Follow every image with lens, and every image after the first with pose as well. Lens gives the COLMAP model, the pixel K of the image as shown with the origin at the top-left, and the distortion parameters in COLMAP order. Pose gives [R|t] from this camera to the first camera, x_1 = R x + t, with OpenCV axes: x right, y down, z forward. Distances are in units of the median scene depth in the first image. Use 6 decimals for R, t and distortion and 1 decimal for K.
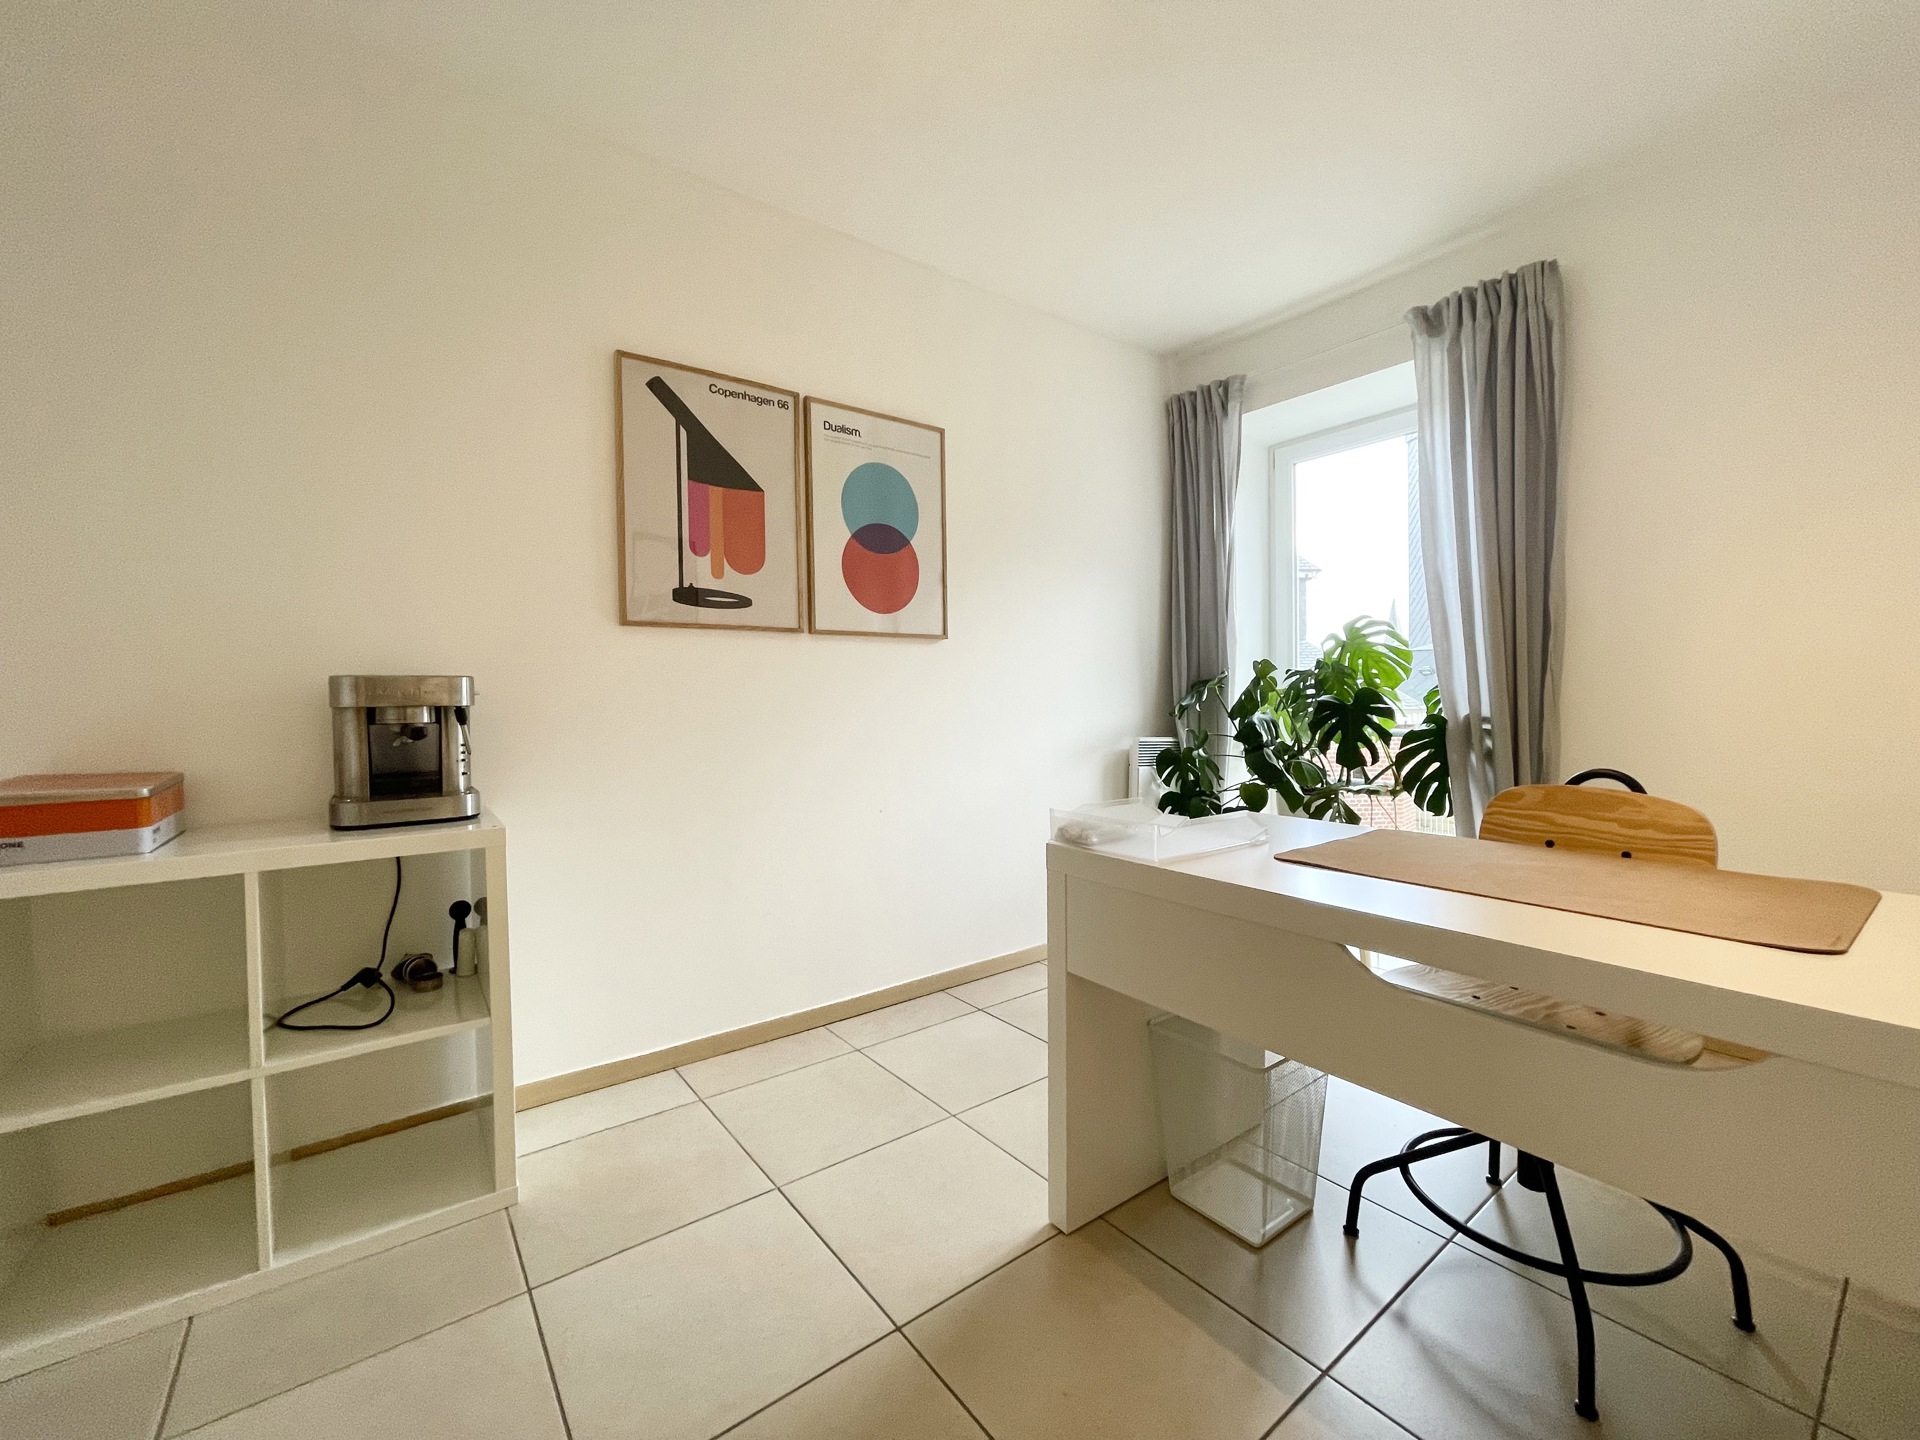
lens RADIAL K [[774.0, 0, 952.3], [0, 774.0, 716.3], [0, 0, 1]] dist [-0.001929, -0.000475]
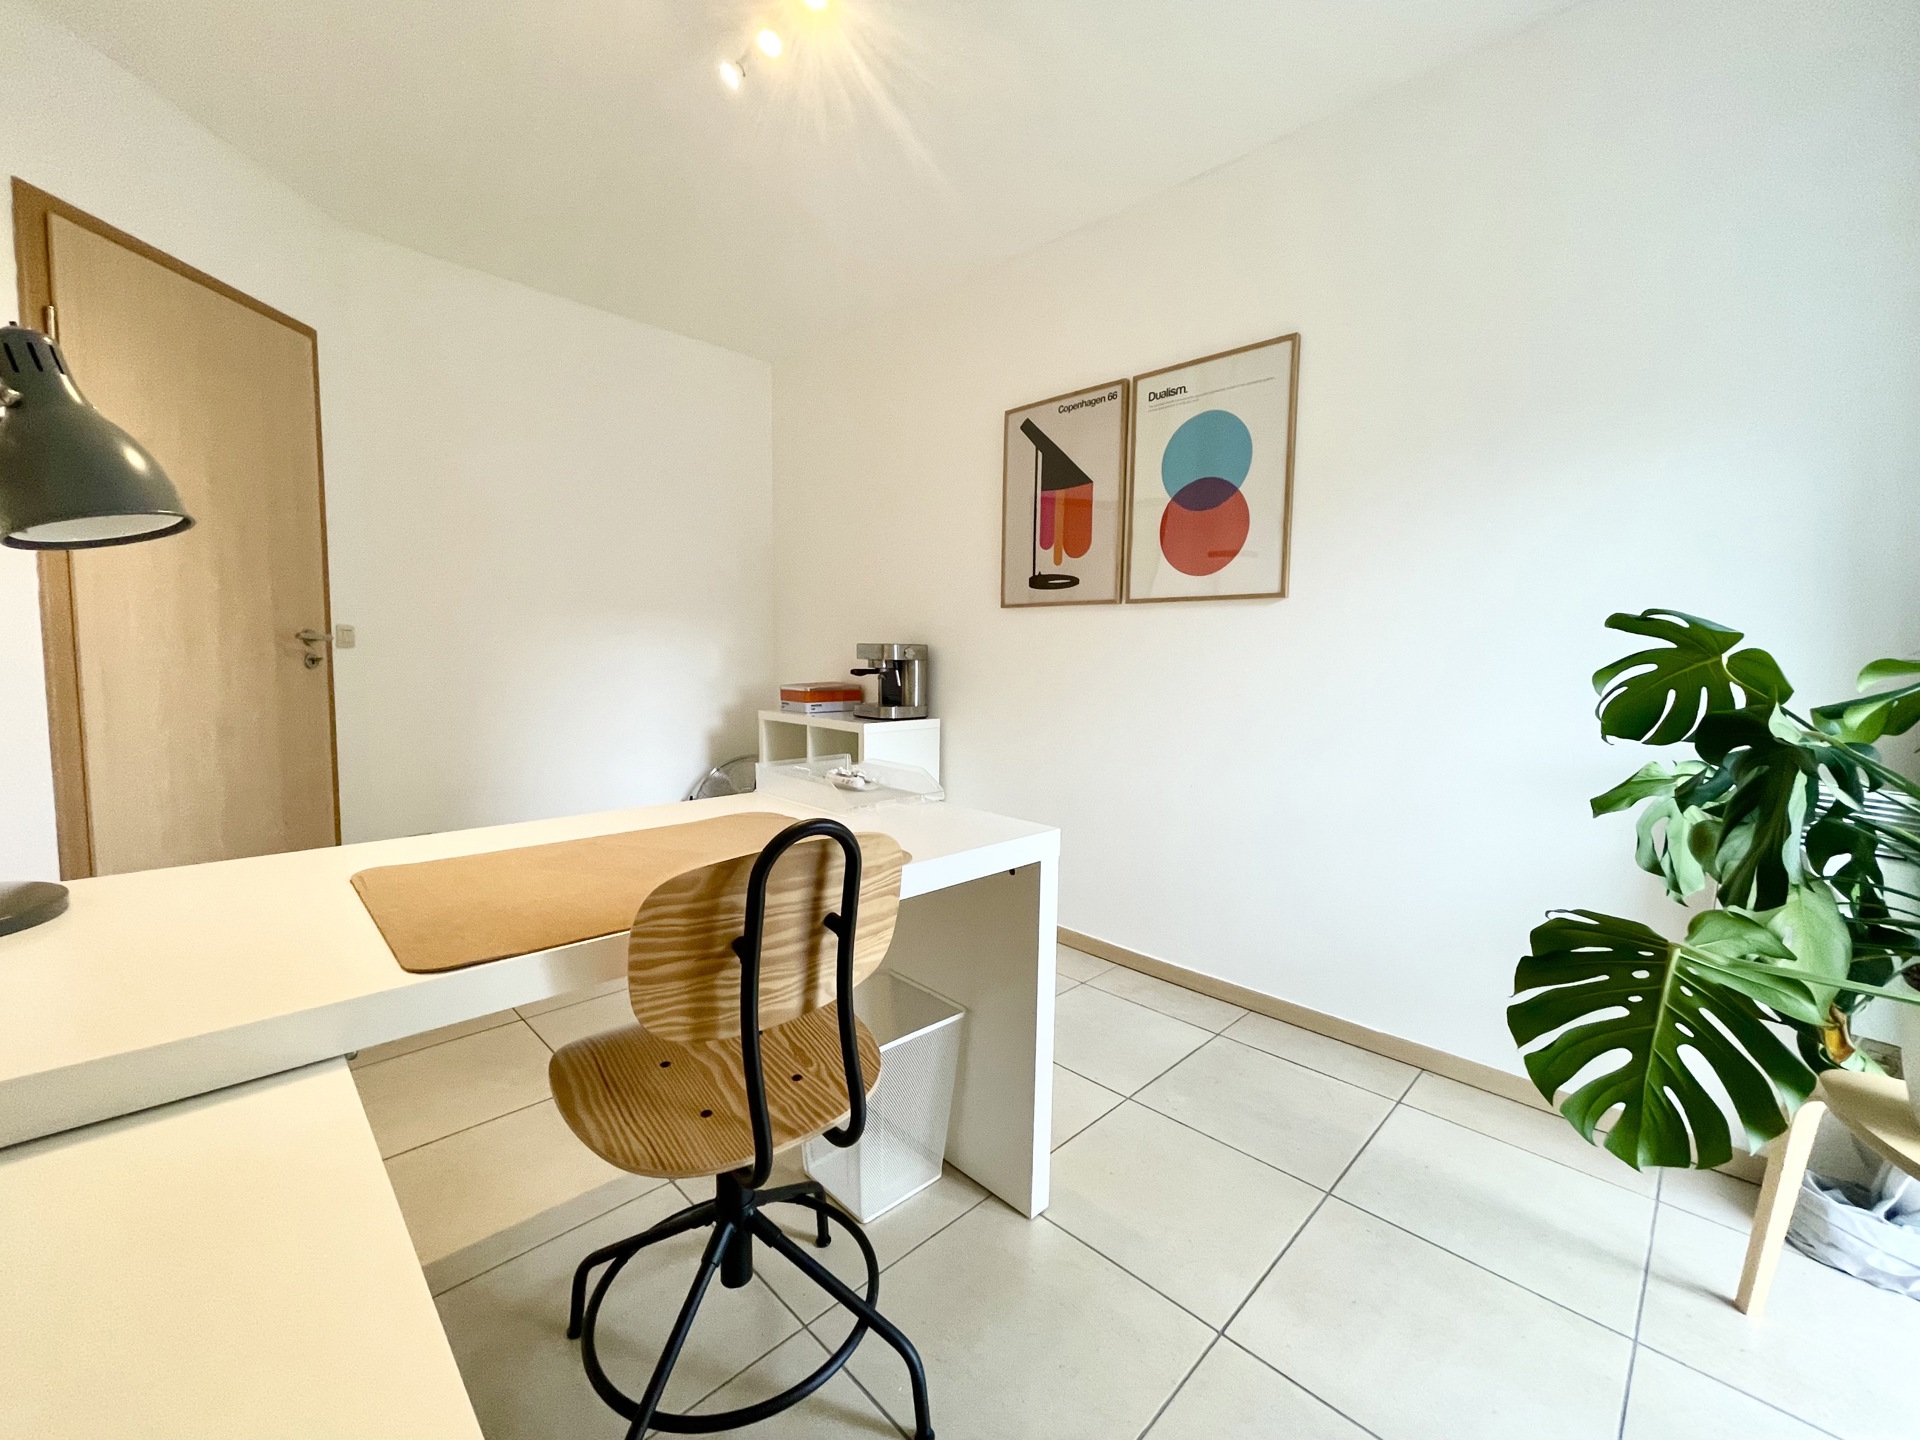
lens RADIAL K [[774.0, 0, 957.3], [0, 774.0, 718.2], [0, 0, 1]] dist [-0.001929, -0.000475]
pose [[0.150471, 0.100813, -0.983461, 0.859700], [-0.040880, 0.994571, 0.095697, -0.041732], [0.987769, 0.025804, 0.153775, 0.610545]]
